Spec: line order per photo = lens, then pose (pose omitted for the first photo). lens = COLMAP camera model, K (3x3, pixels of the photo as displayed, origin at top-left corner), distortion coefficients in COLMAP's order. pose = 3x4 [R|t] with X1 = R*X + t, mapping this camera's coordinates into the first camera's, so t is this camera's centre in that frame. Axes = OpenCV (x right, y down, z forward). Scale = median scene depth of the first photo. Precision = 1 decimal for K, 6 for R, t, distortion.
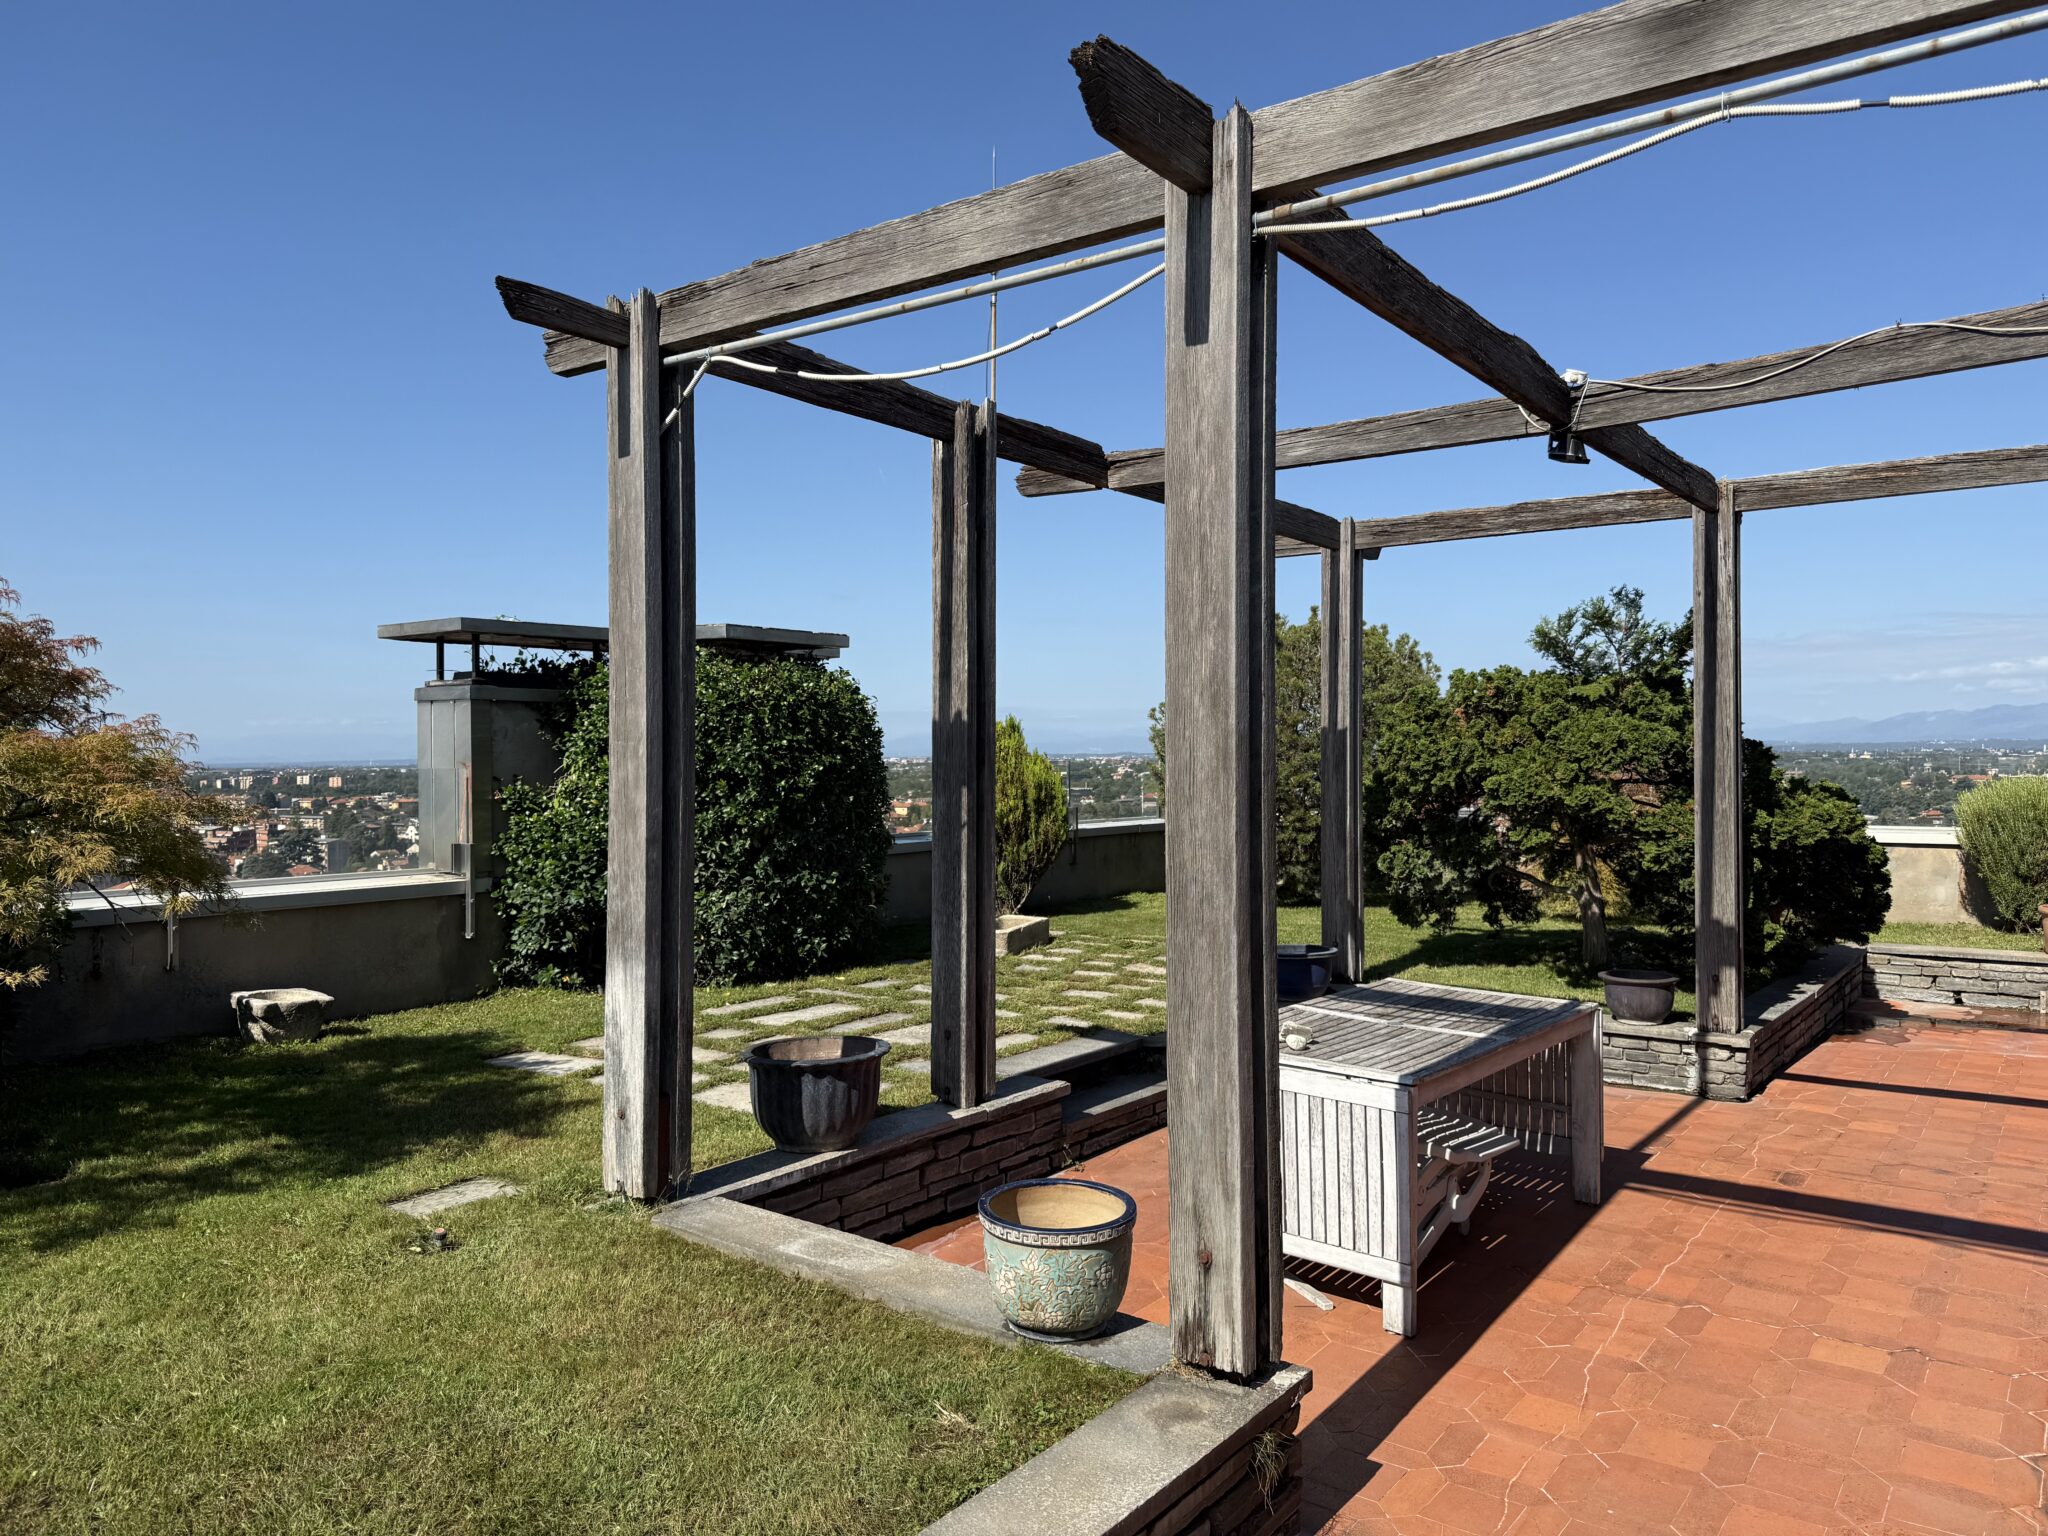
lens RADIAL K [[1460.4, 0, 1024.0], [0, 1460.4, 768.0], [0, 0, 1]] dist [0.002323, 0.000921]
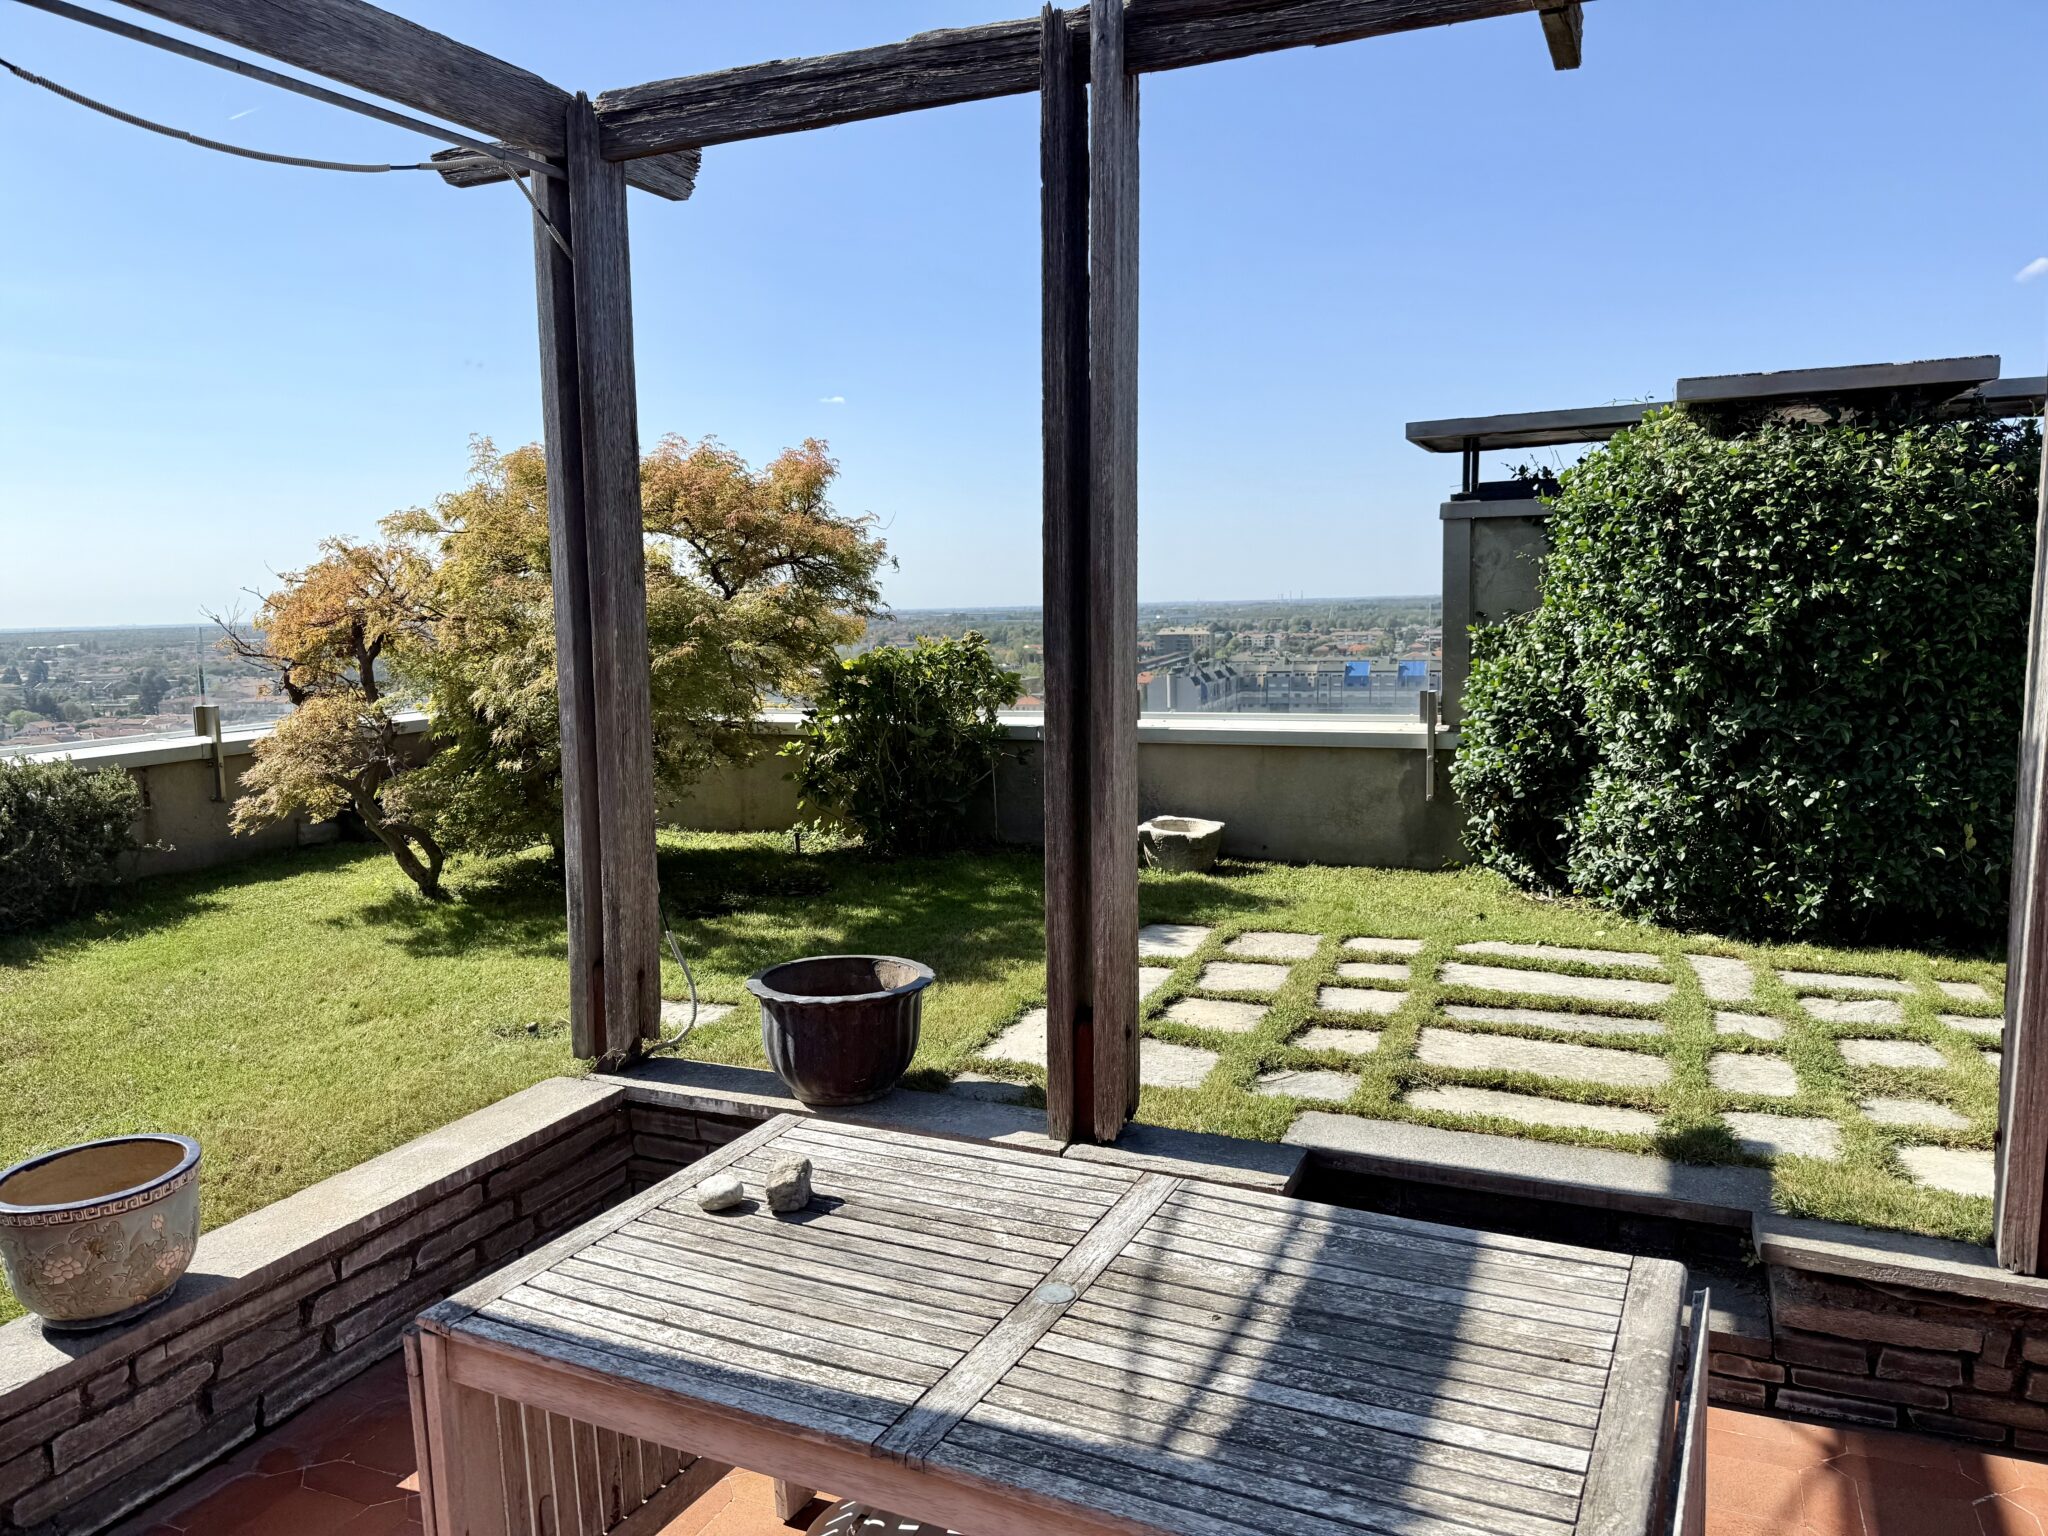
lens RADIAL K [[1438.1, 0, 1024.0], [0, 1438.1, 768.0], [0, 0, 1]] dist [0.006152, -0.002556]
pose [[0.175153, 0.119220, -0.977296, 0.397500], [0.018956, 0.992049, 0.124417, -0.012511], [0.984359, -0.040317, 0.171501, 0.604908]]
